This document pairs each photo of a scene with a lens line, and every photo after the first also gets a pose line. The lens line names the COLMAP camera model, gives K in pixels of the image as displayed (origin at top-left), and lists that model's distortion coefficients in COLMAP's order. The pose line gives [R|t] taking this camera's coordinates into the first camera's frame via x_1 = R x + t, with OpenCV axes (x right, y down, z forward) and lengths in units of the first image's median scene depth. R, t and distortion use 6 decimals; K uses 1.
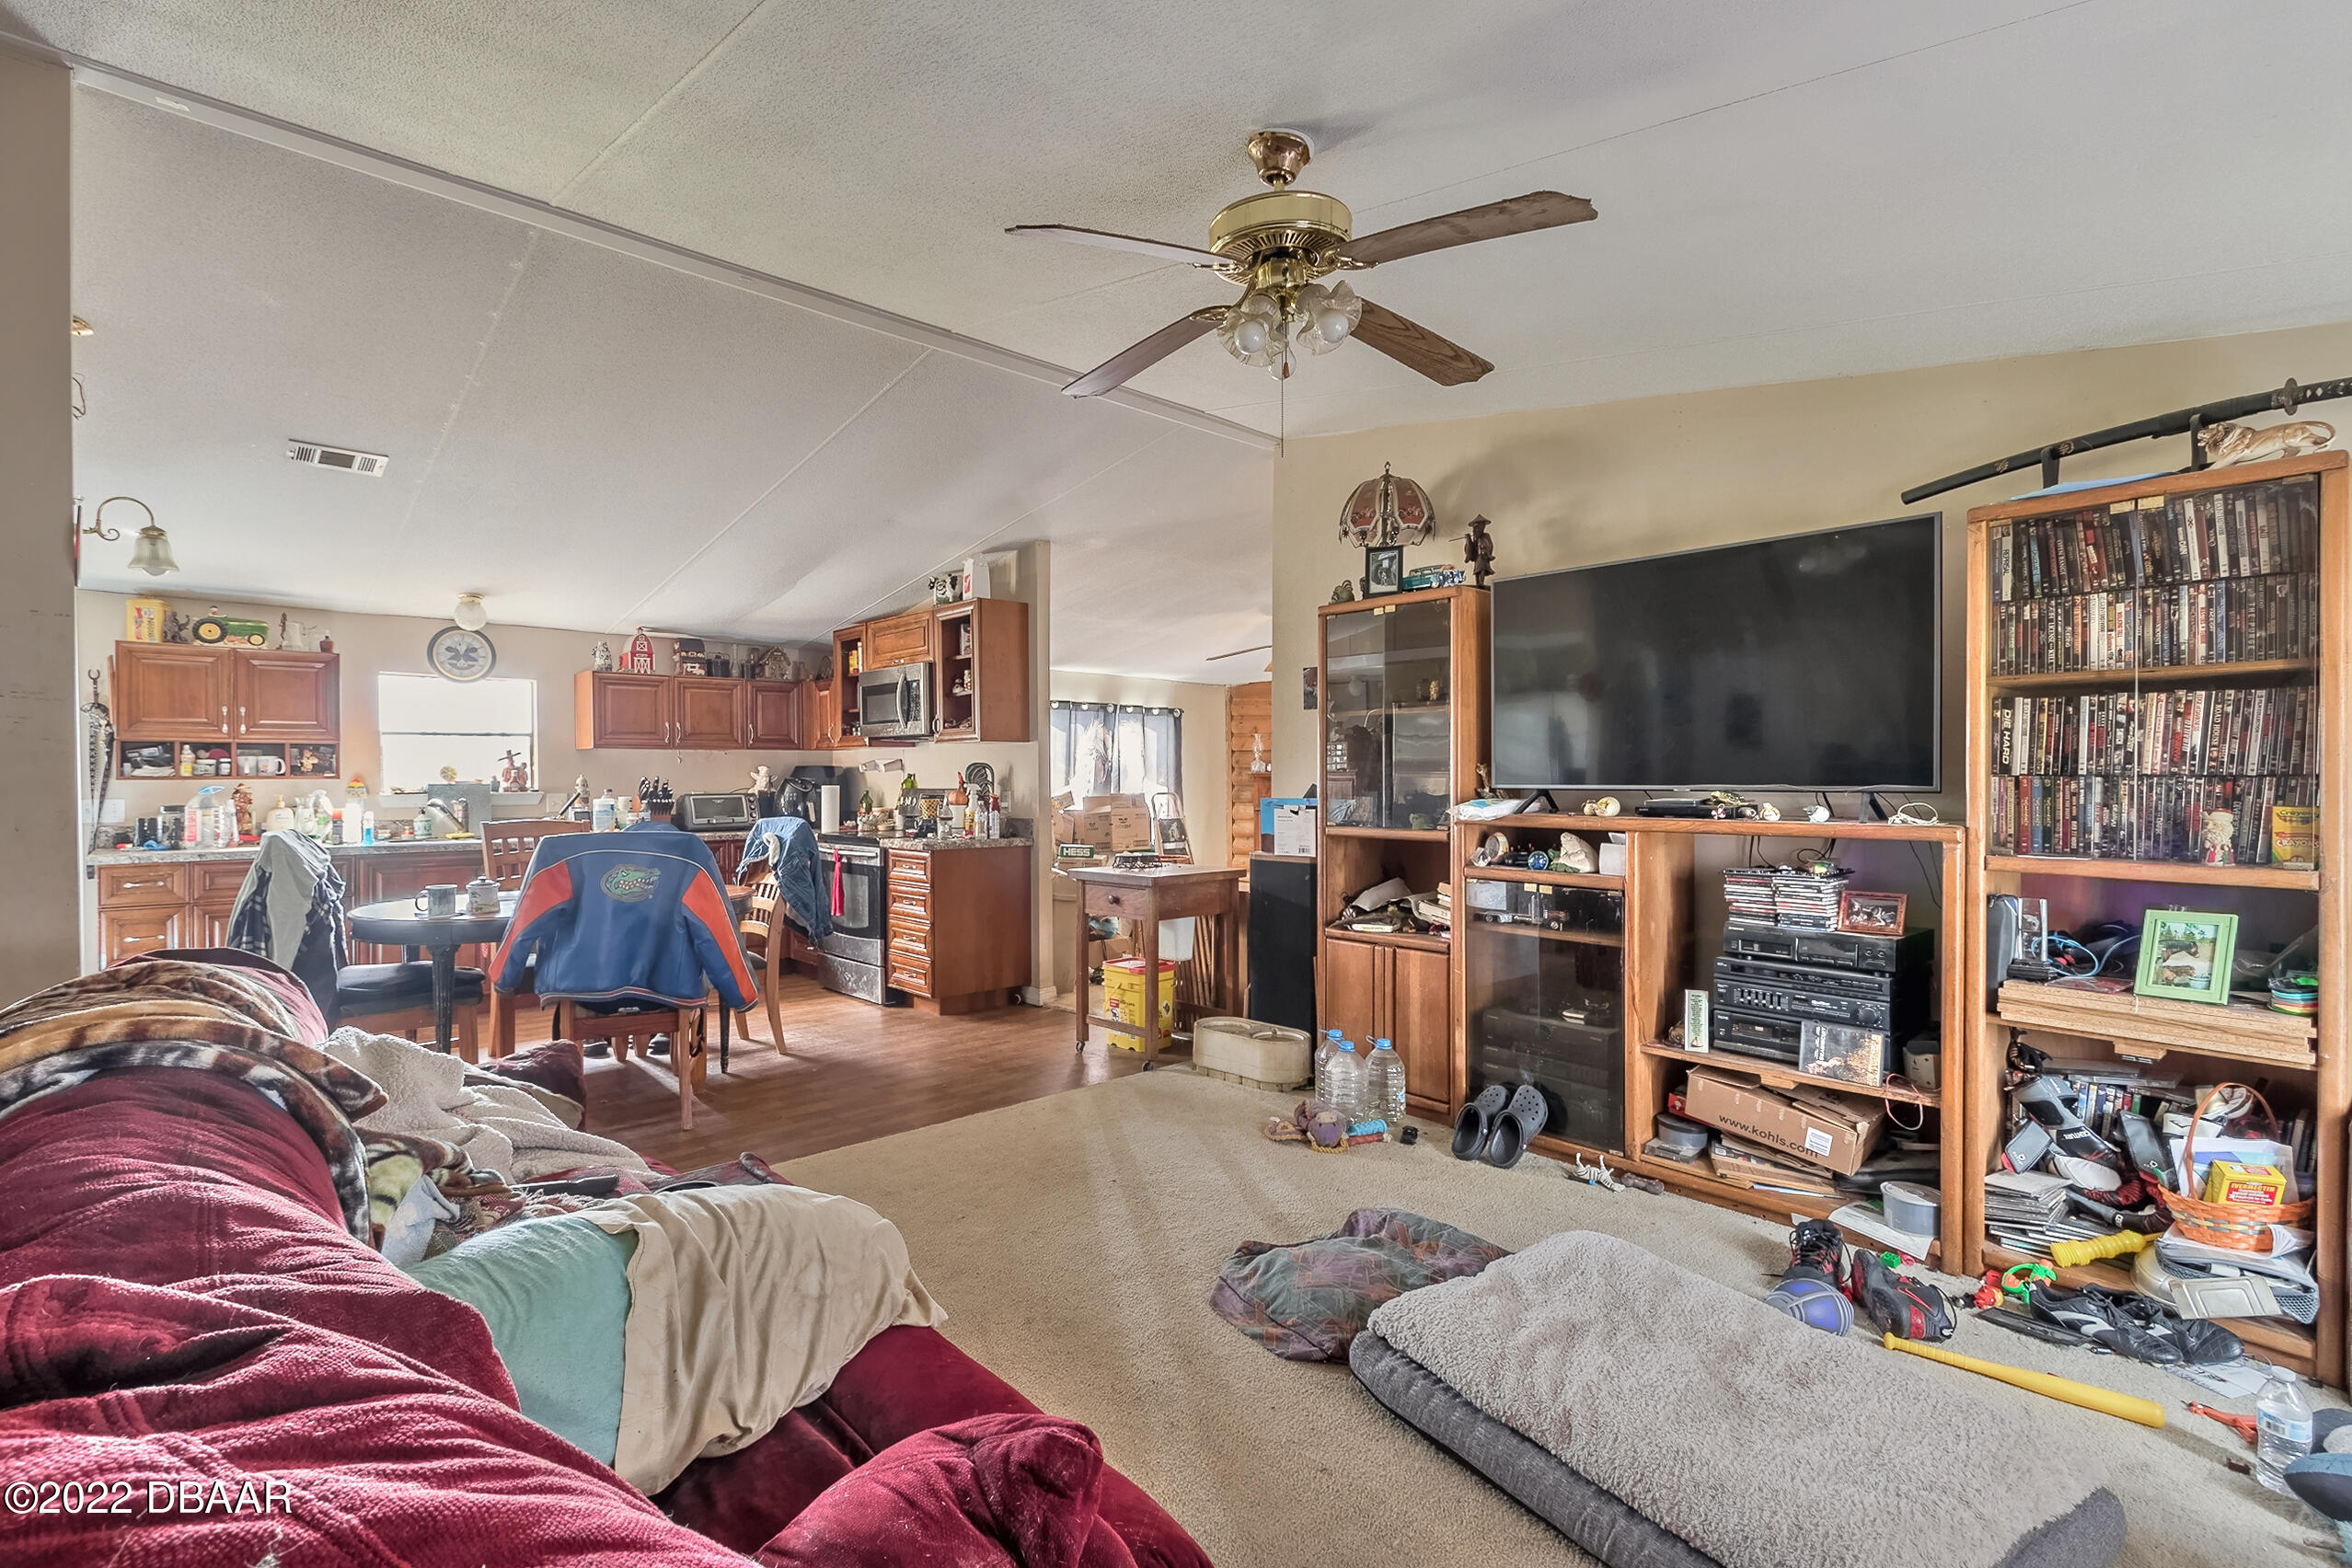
lens RADIAL K [[1084.5, 0, 1174.0], [0, 1084.5, 784.0], [0, 0, 1]] dist [0.003138, 0.000259]
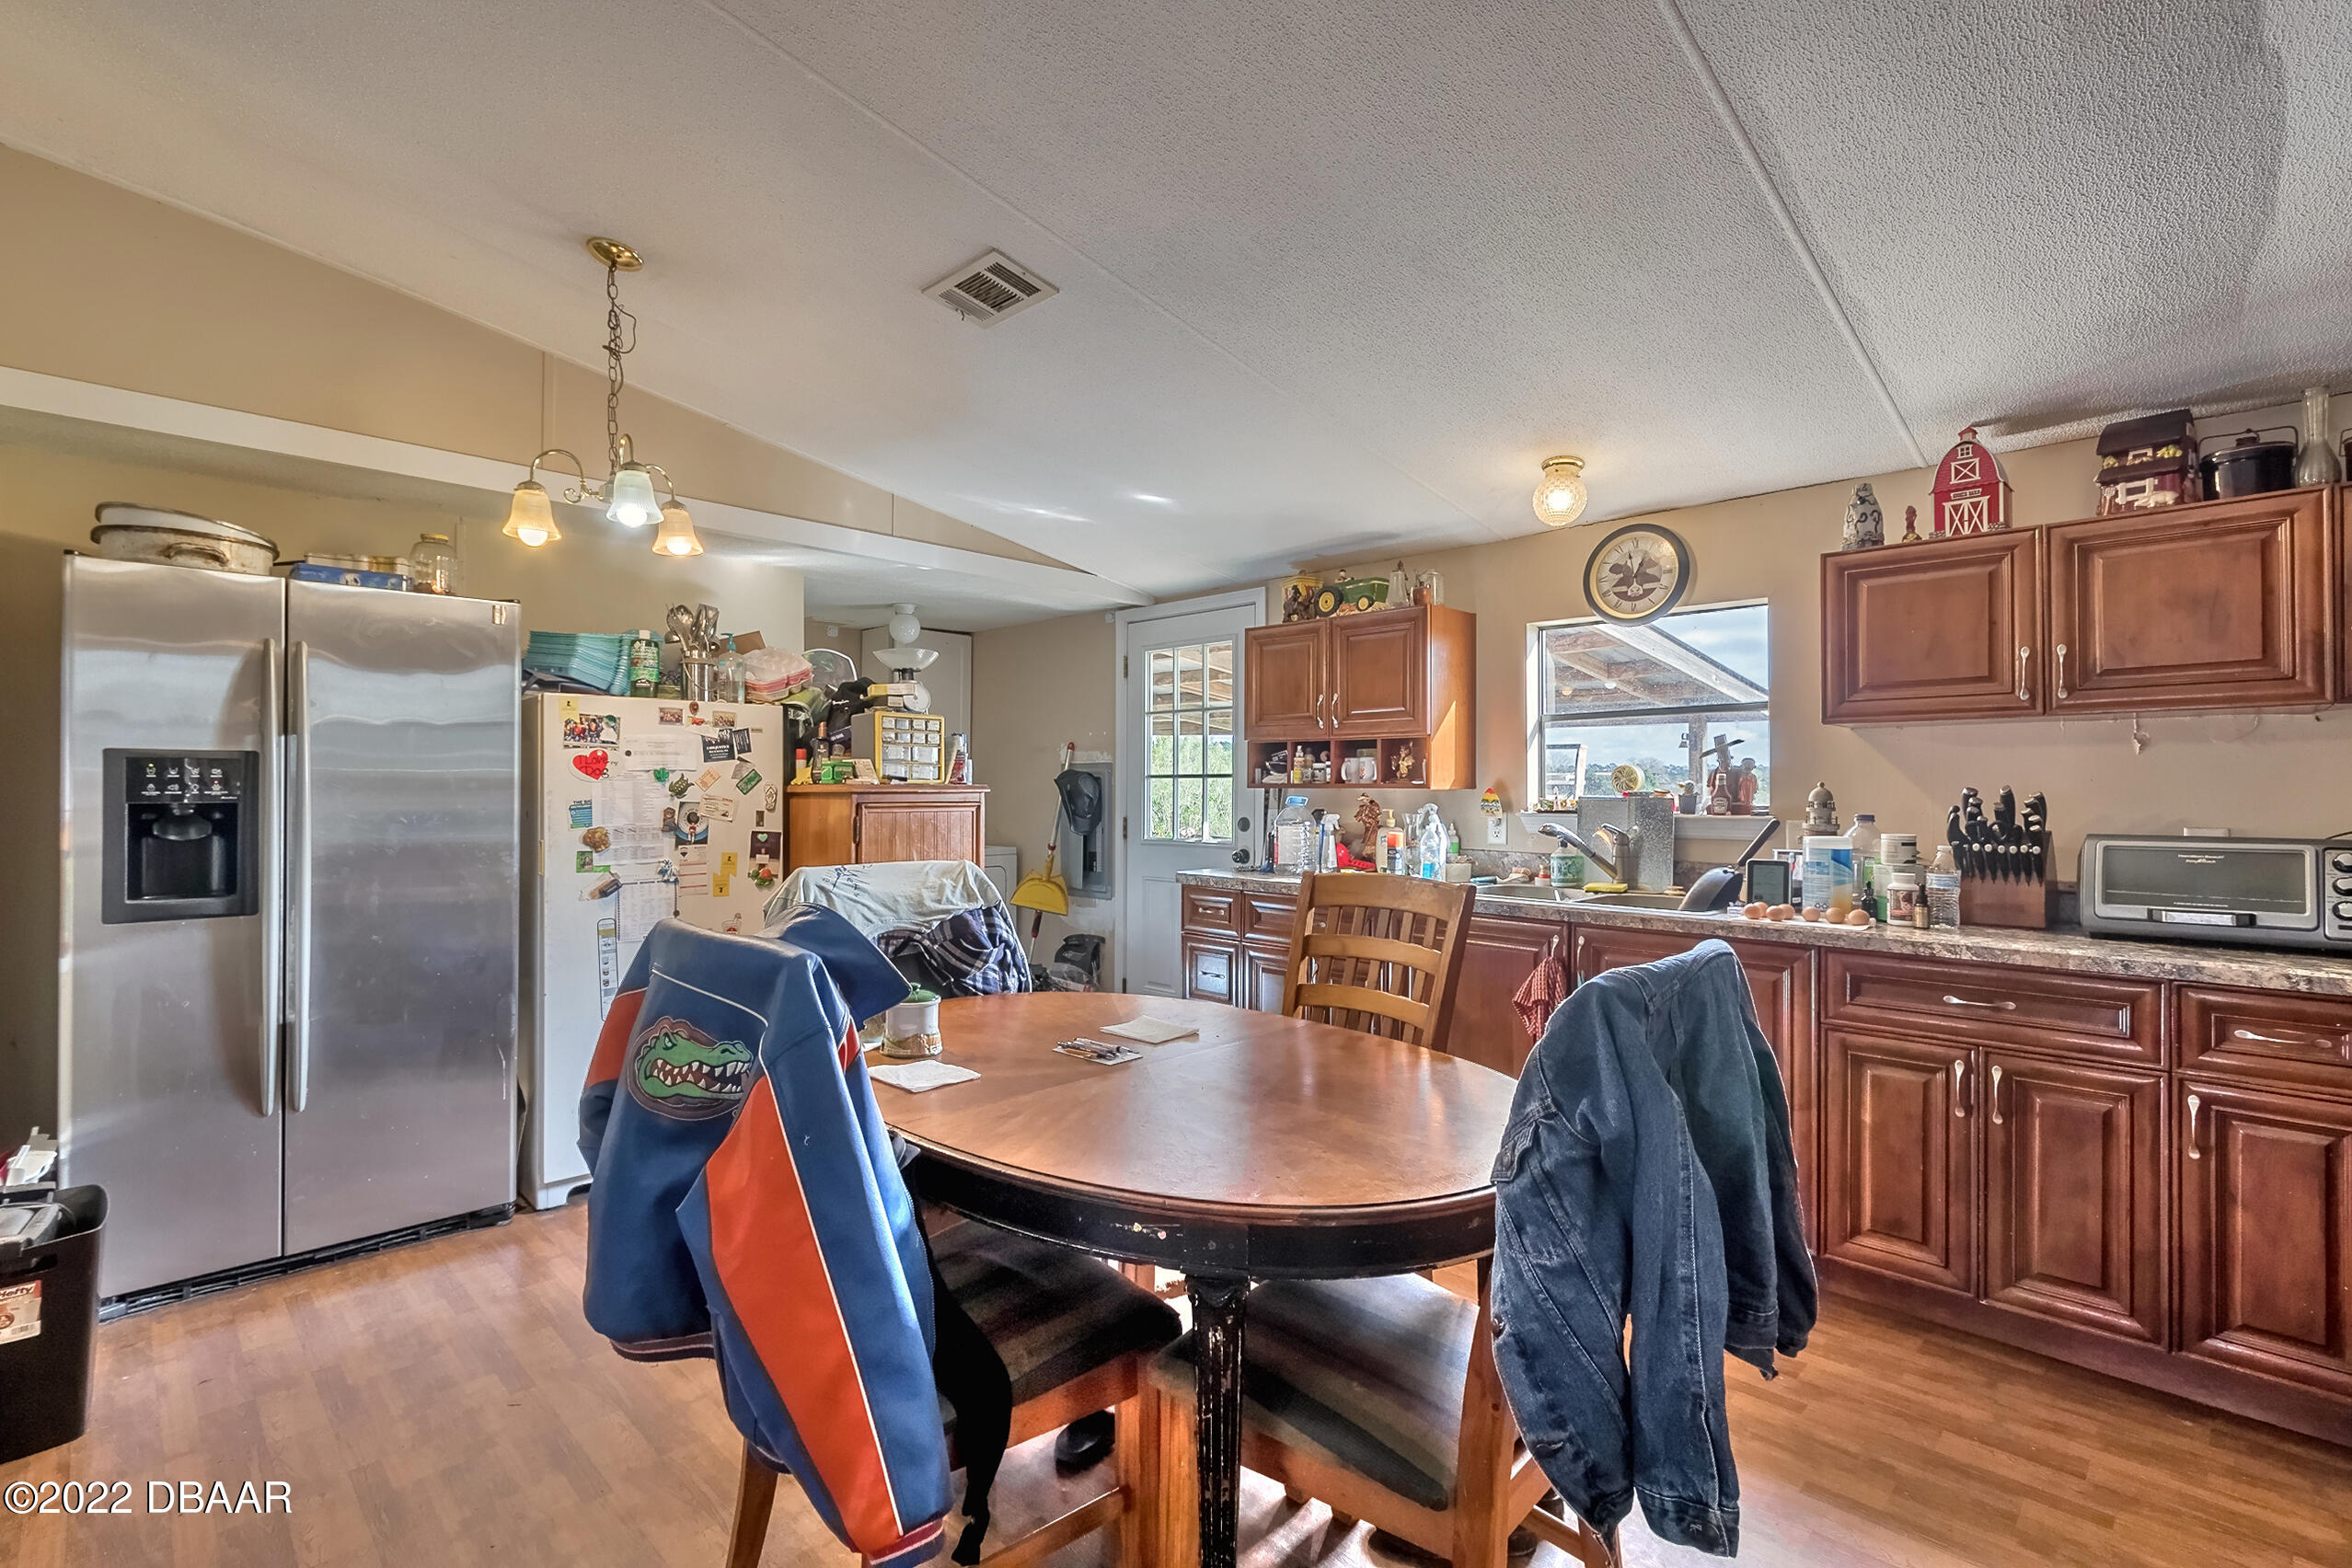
lens RADIAL K [[1084.5, 0, 1171.7], [0, 1084.5, 786.3], [0, 0, 1]] dist [0.003138, 0.000259]
pose [[-0.009351, 0.002070, -0.999954, -0.074165], [-0.008824, 0.999959, 0.002153, -0.004955], [0.999917, 0.008844, -0.009332, 0.732268]]
